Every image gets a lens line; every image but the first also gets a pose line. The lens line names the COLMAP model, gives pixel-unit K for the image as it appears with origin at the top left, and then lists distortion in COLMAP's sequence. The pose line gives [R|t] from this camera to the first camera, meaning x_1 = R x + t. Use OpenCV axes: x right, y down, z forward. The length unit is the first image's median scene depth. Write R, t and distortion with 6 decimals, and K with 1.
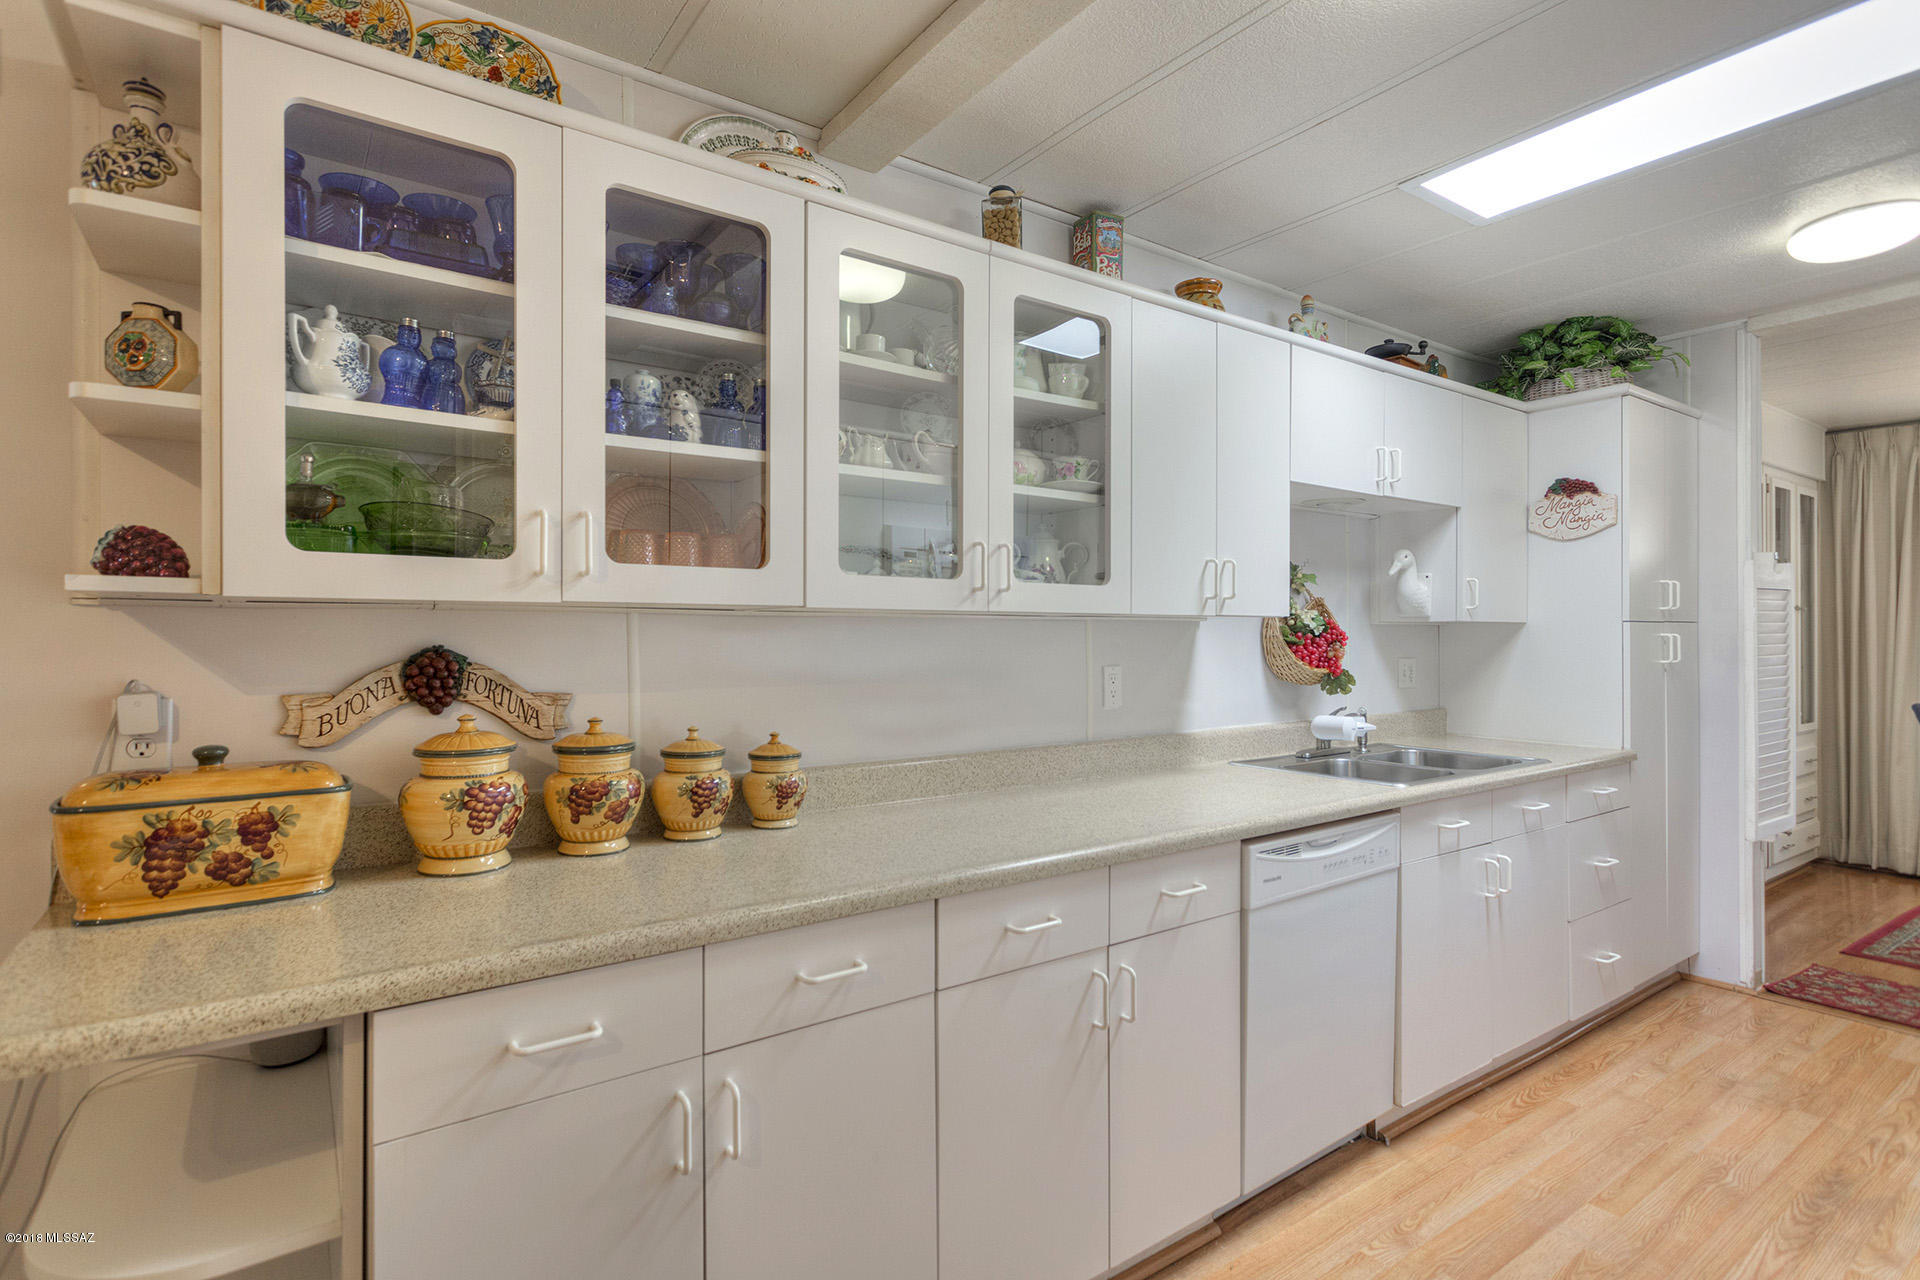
lens RADIAL K [[932.4, 0, 974.0], [0, 932.4, 643.4], [0, 0, 1]] dist [0.002581, 0.002281]
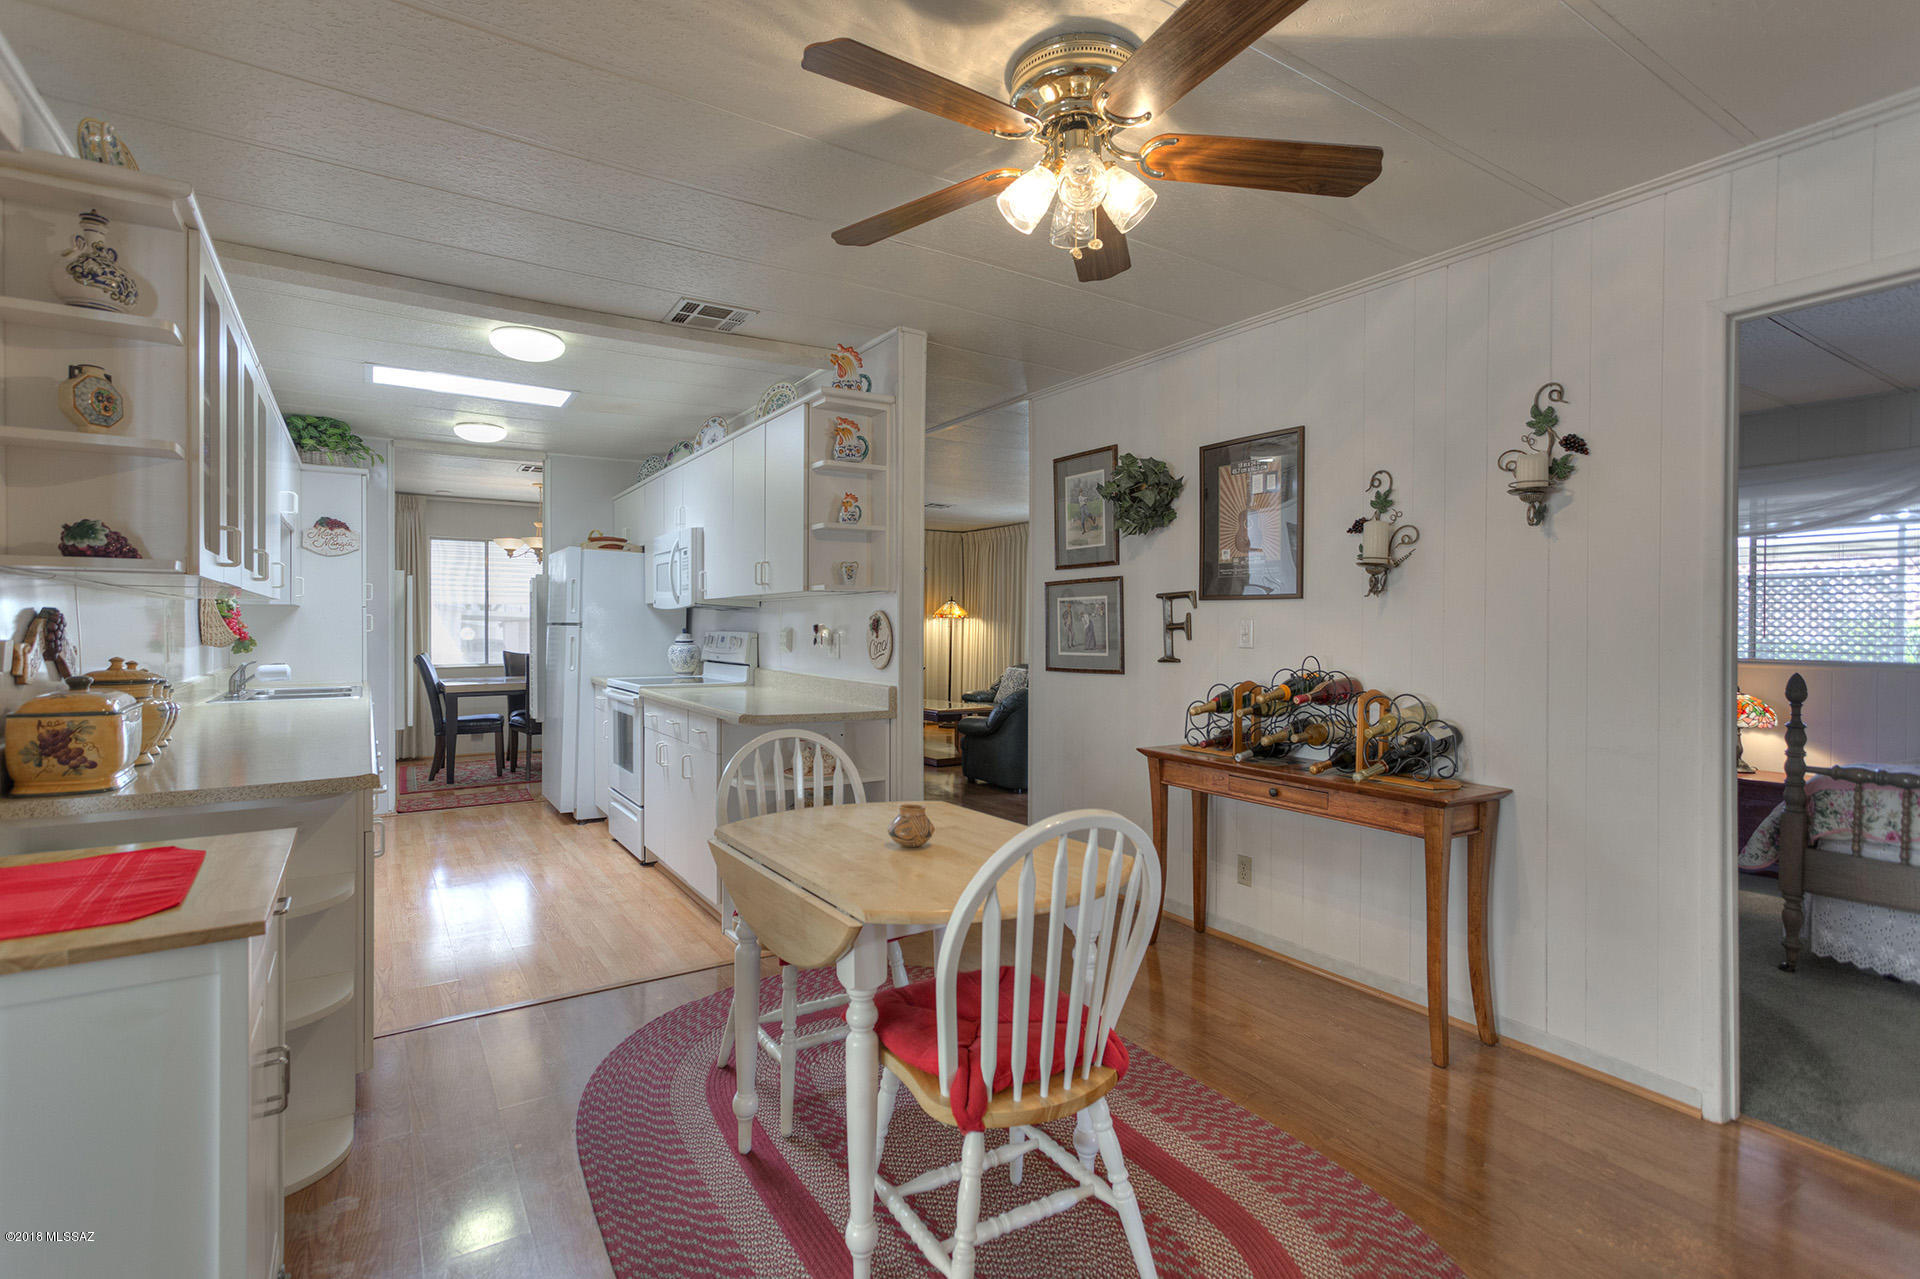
lens RADIAL K [[932.4, 0, 973.8], [0, 932.4, 638.4], [0, 0, 1]] dist [0.002581, 0.002281]
pose [[0.036735, -0.008211, 0.999291, -1.836462], [0.004929, 0.999956, 0.008035, 0.046662], [-0.999313, 0.004630, 0.036774, -0.329810]]
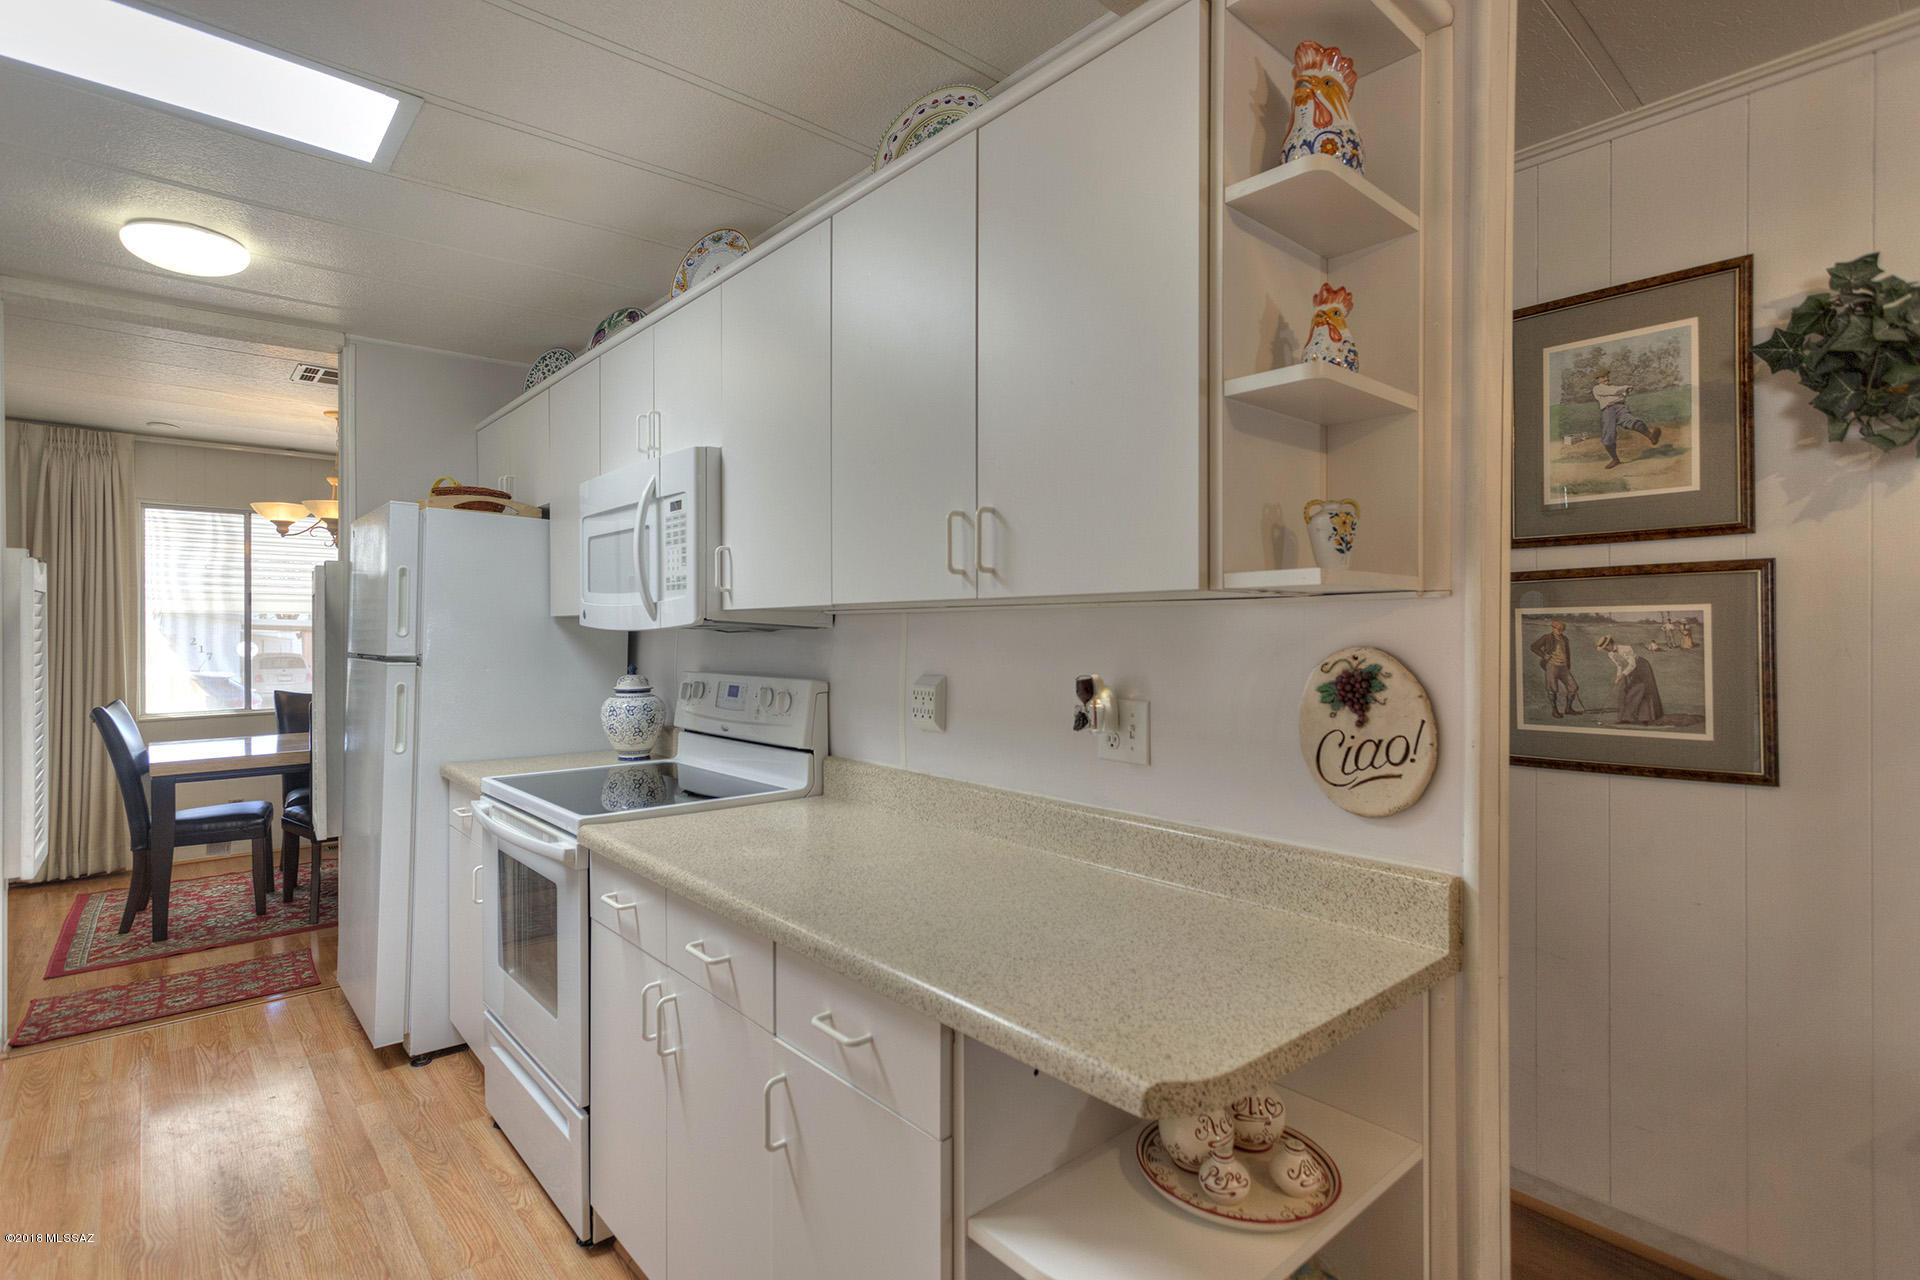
lens RADIAL K [[932.4, 0, 959.3], [0, 932.4, 638.3], [0, 0, 1]] dist [0.002581, 0.002281]
pose [[-0.105002, -0.003838, 0.994465, -0.259160], [0.008911, 0.999949, 0.004800, -0.021337], [-0.994432, 0.009366, -0.104962, 0.437038]]
